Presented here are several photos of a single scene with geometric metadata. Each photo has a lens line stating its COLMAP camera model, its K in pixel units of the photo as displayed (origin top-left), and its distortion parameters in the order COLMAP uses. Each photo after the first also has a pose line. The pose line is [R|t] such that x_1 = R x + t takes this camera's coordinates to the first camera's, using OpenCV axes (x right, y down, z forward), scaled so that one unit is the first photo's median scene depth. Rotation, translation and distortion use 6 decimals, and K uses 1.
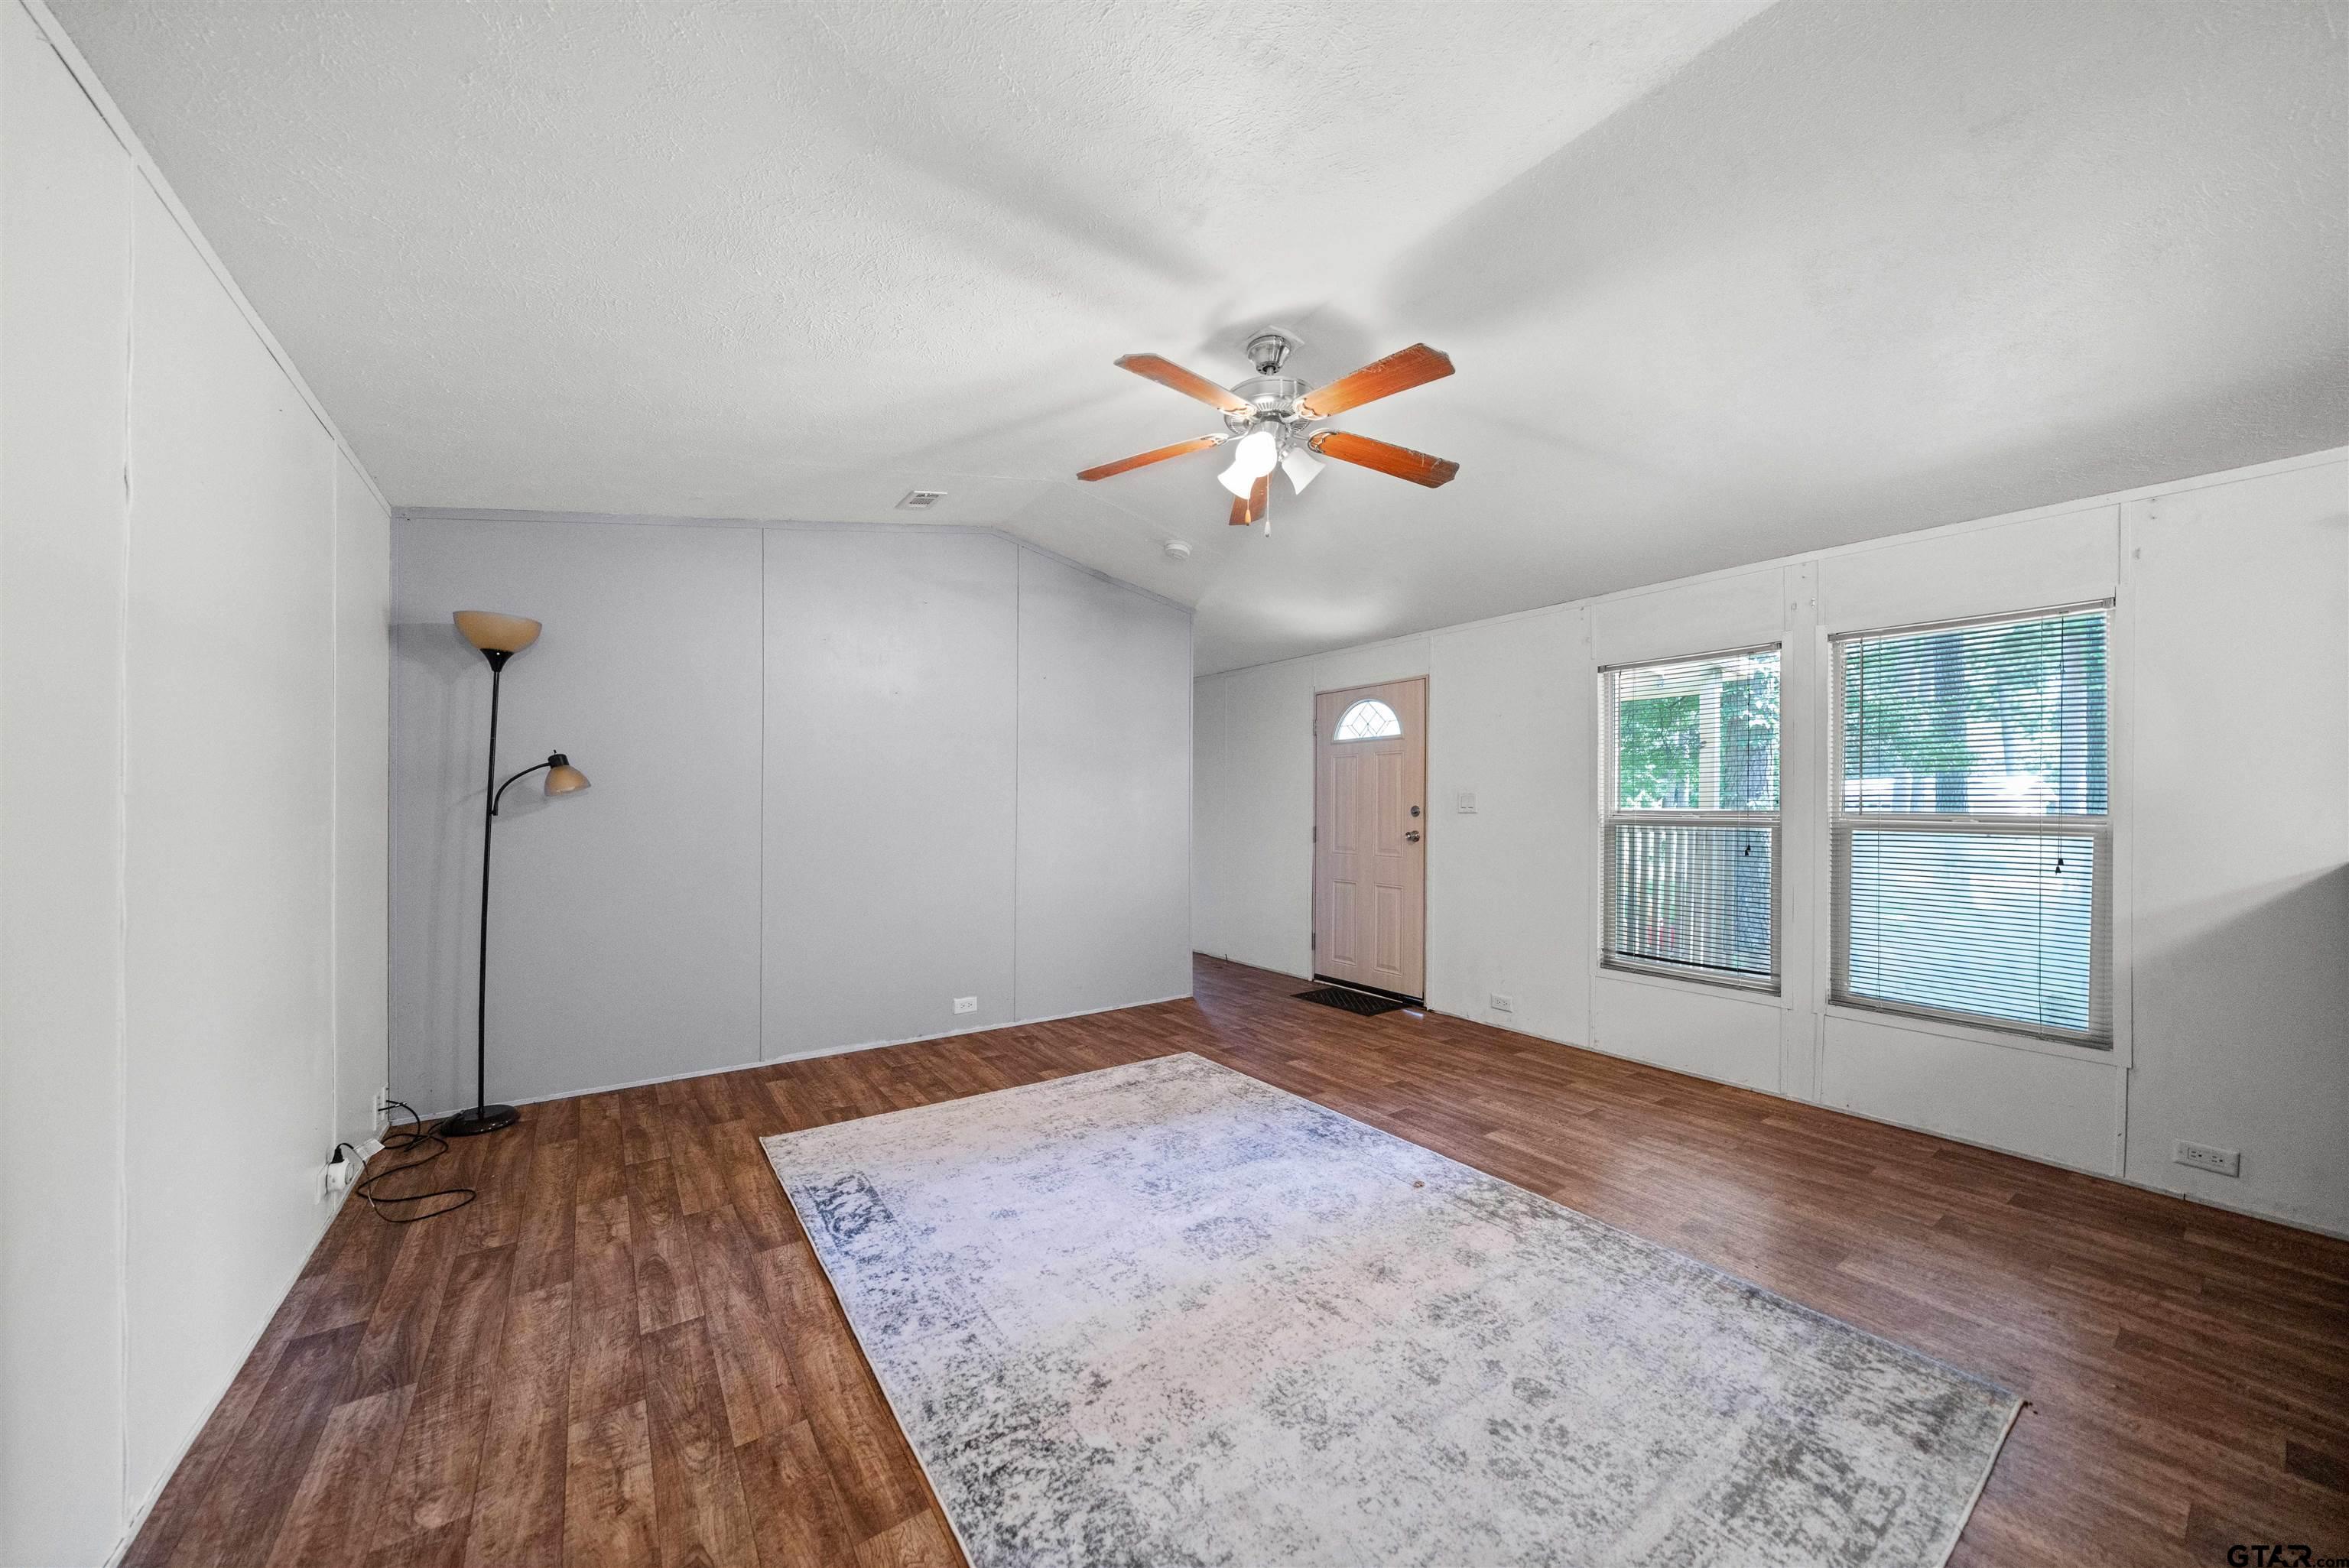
lens RADIAL K [[806.1, 0, 1164.0], [0, 806.1, 811.7], [0, 0, 1]] dist [-0.001022, -0.000076]
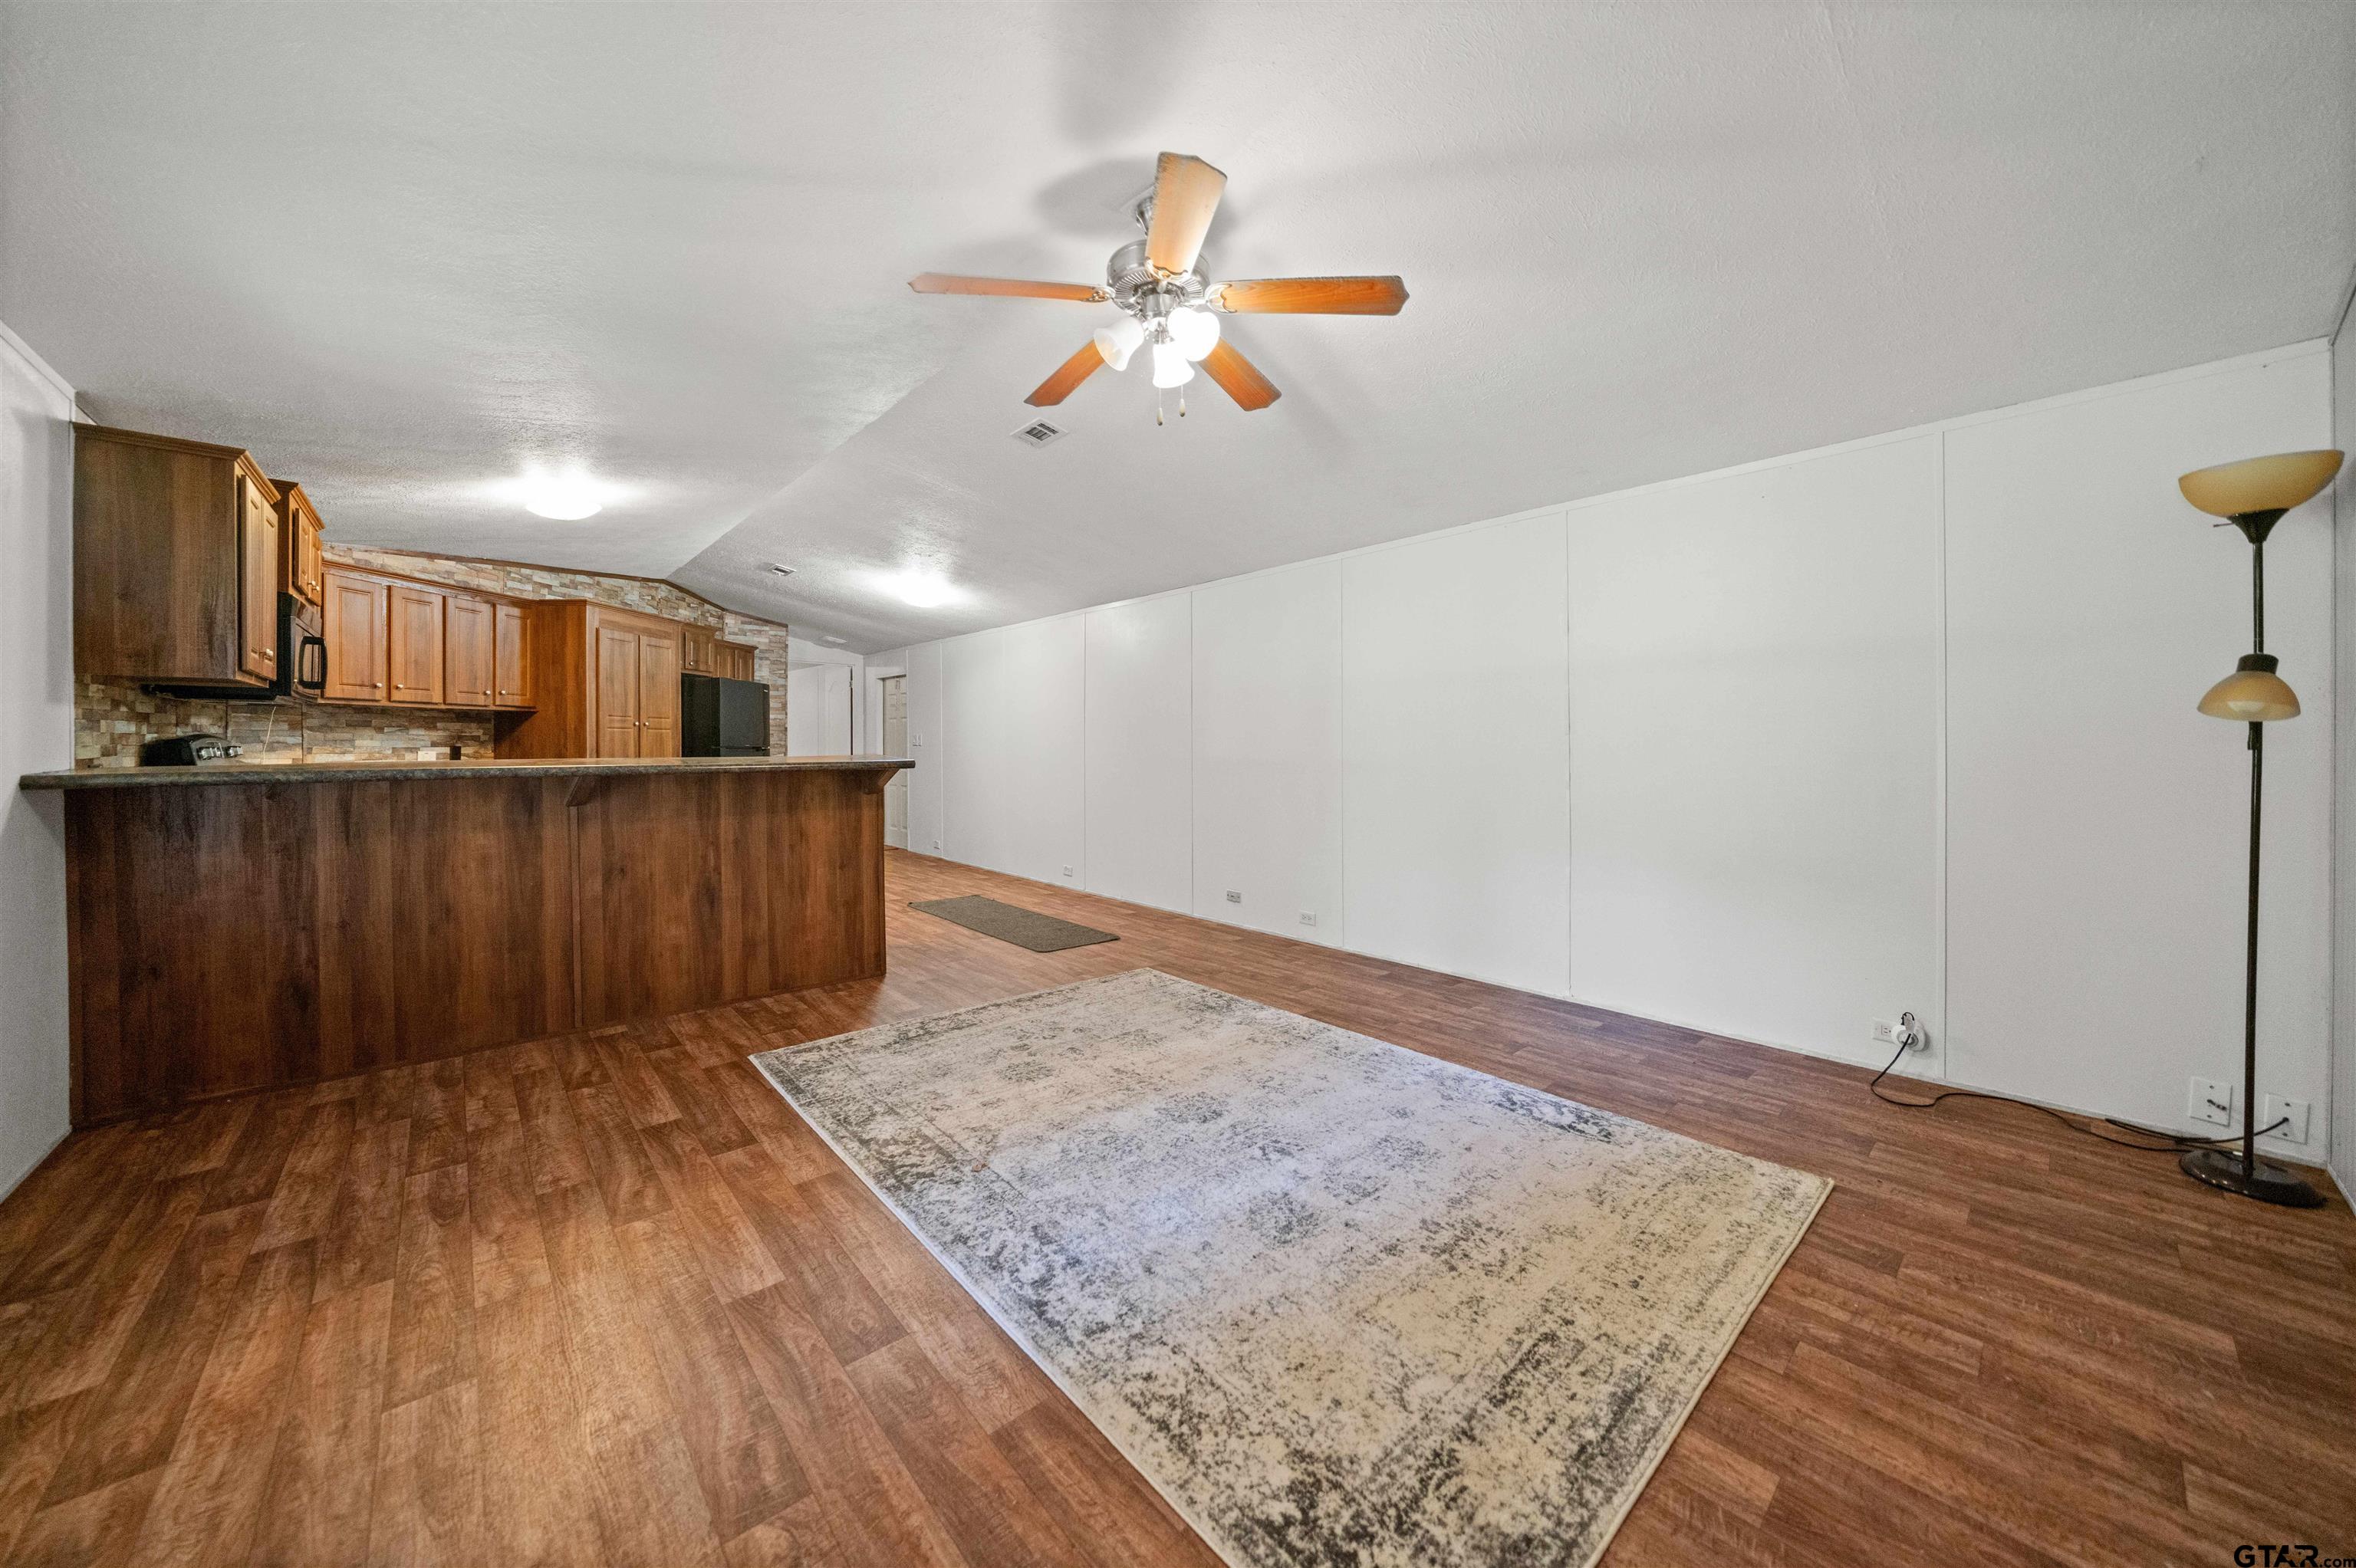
lens RADIAL K [[827.4, 0, 1157.9], [0, 827.4, 742.7], [0, 0, 1]] dist [-0.000879, -0.000200]
pose [[-0.995328, -0.007749, -0.096238, 0.180116], [-0.008312, 0.999951, 0.005447, 0.002547], [0.096191, 0.006221, -0.995343, 1.587425]]
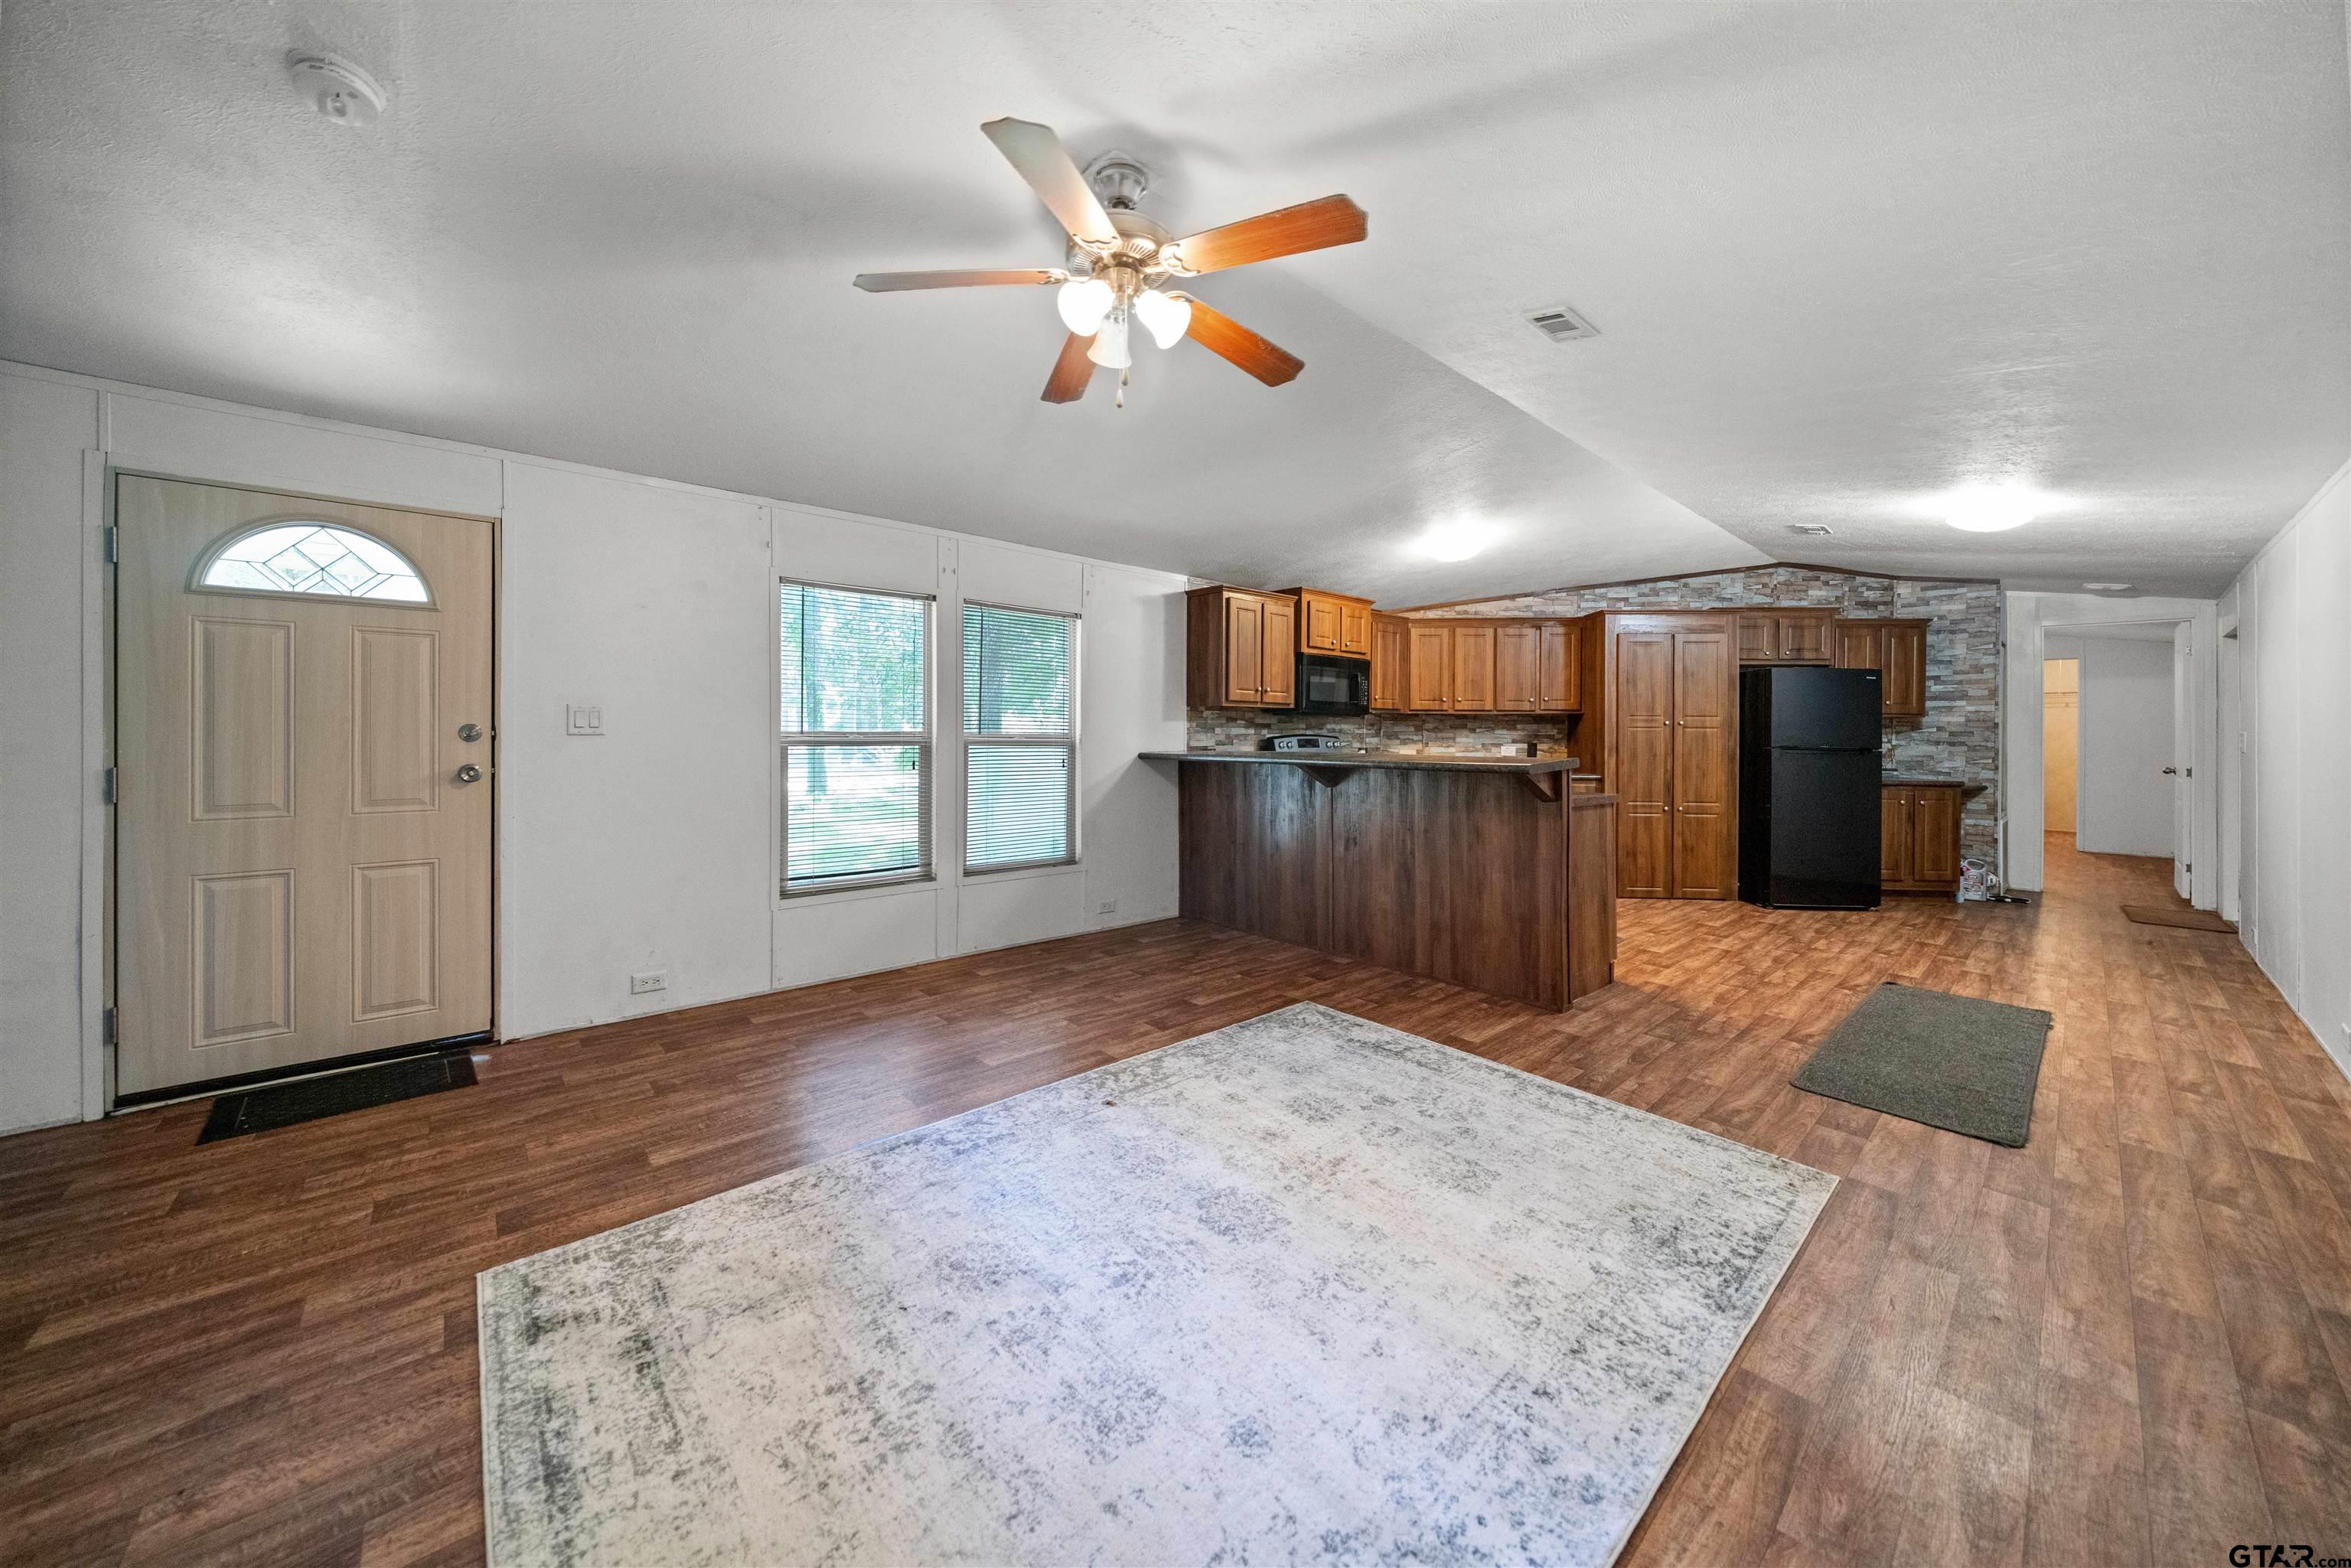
lens RADIAL K [[815.3, 0, 1181.7], [0, 815.3, 731.9], [0, 0, 1]] dist [-0.003847, 0.000181]
pose [[-0.110200, -0.007316, 0.993882, -0.596746], [-0.002560, 0.999972, 0.007077, -0.011563], [-0.993906, -0.001764, -0.110216, 0.857425]]
